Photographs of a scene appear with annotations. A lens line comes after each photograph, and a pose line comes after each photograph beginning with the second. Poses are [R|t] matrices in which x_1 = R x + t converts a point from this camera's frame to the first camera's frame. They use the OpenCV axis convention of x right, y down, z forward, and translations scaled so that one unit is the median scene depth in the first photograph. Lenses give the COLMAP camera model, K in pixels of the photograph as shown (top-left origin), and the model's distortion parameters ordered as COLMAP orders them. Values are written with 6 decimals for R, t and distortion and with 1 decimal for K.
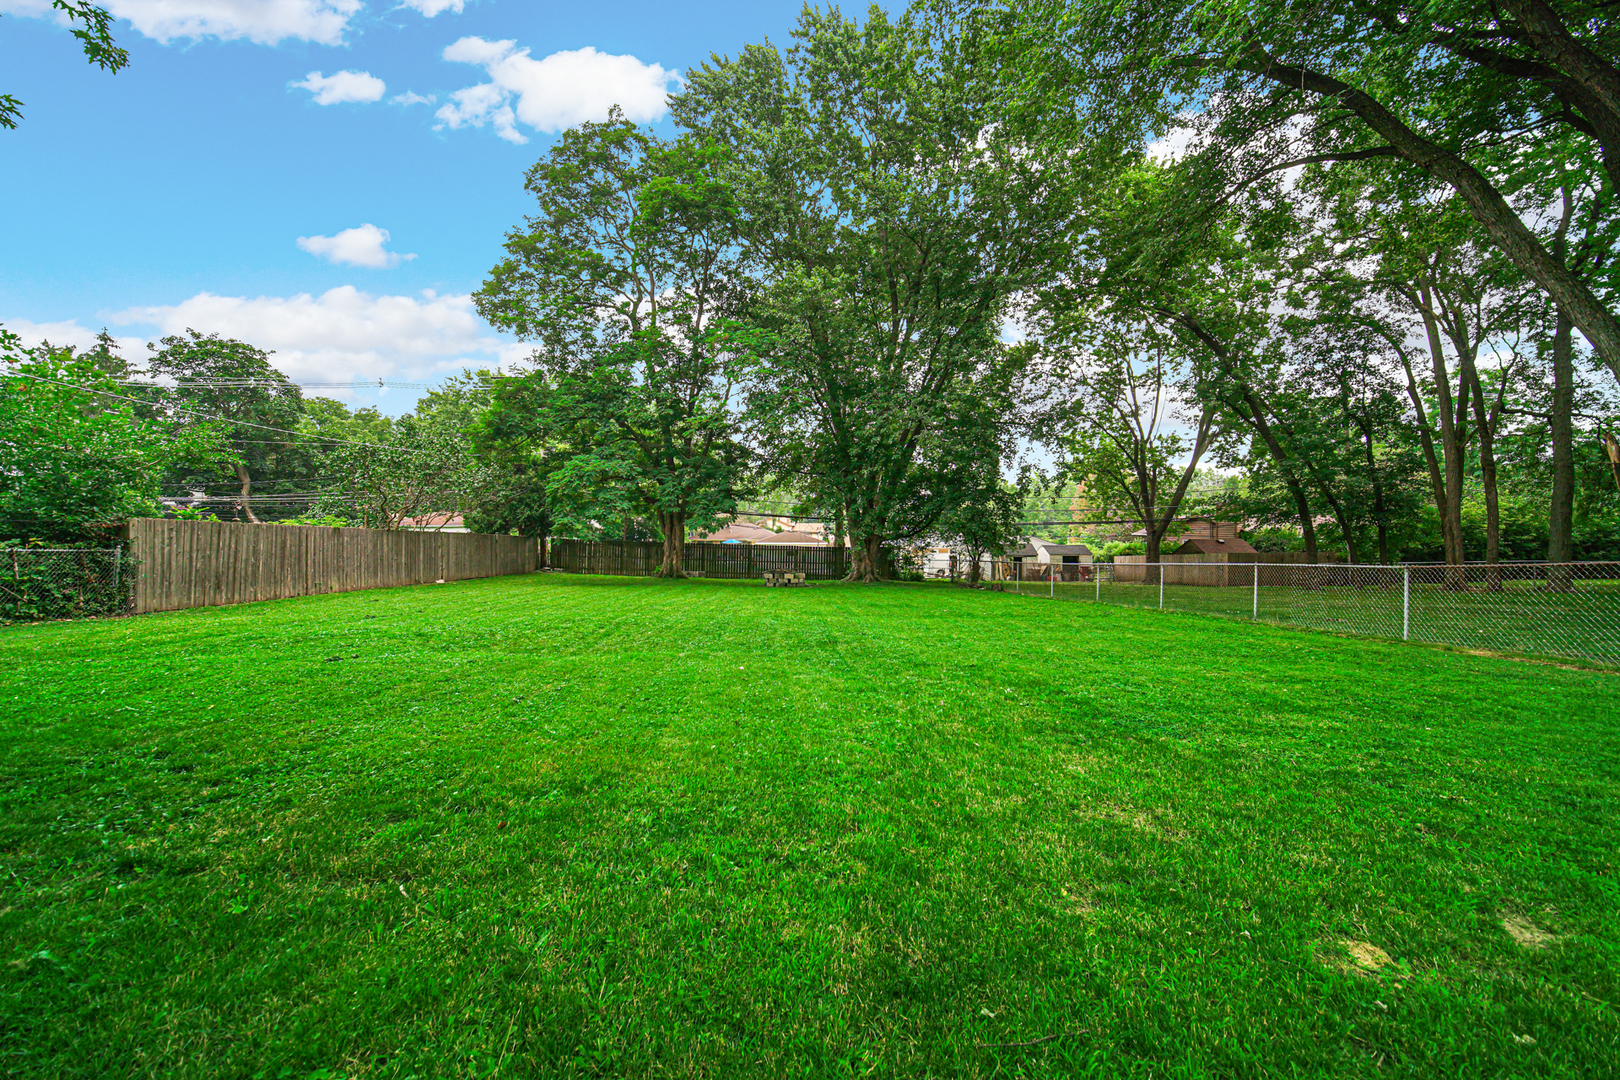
lens RADIAL K [[644.9, 0, 794.3], [0, 644.9, 519.3], [0, 0, 1]] dist [0.001950, -0.000055]
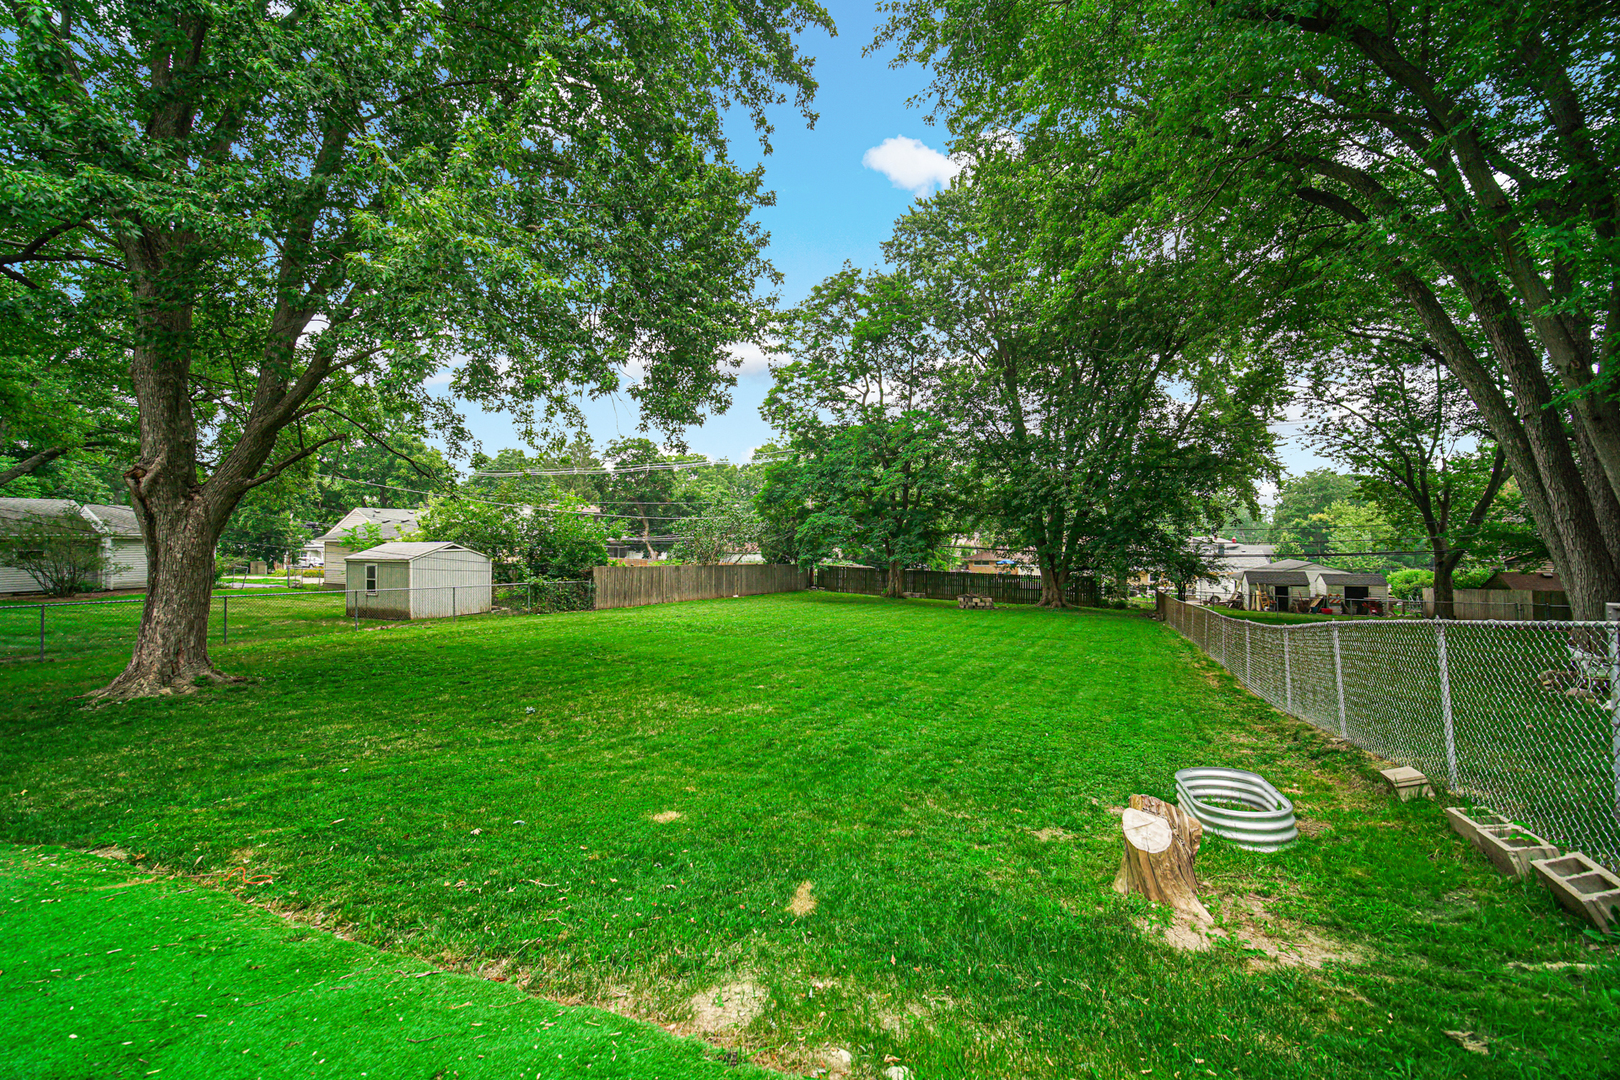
lens RADIAL K [[636.9, 0, 796.6], [0, 636.9, 537.3], [0, 0, 1]] dist [-0.000552, 0.000005]
pose [[0.881714, -0.007328, -0.471728, 0.246796], [0.011600, 0.999914, 0.006148, -0.042828], [0.471642, -0.010893, 0.881723, -0.238727]]
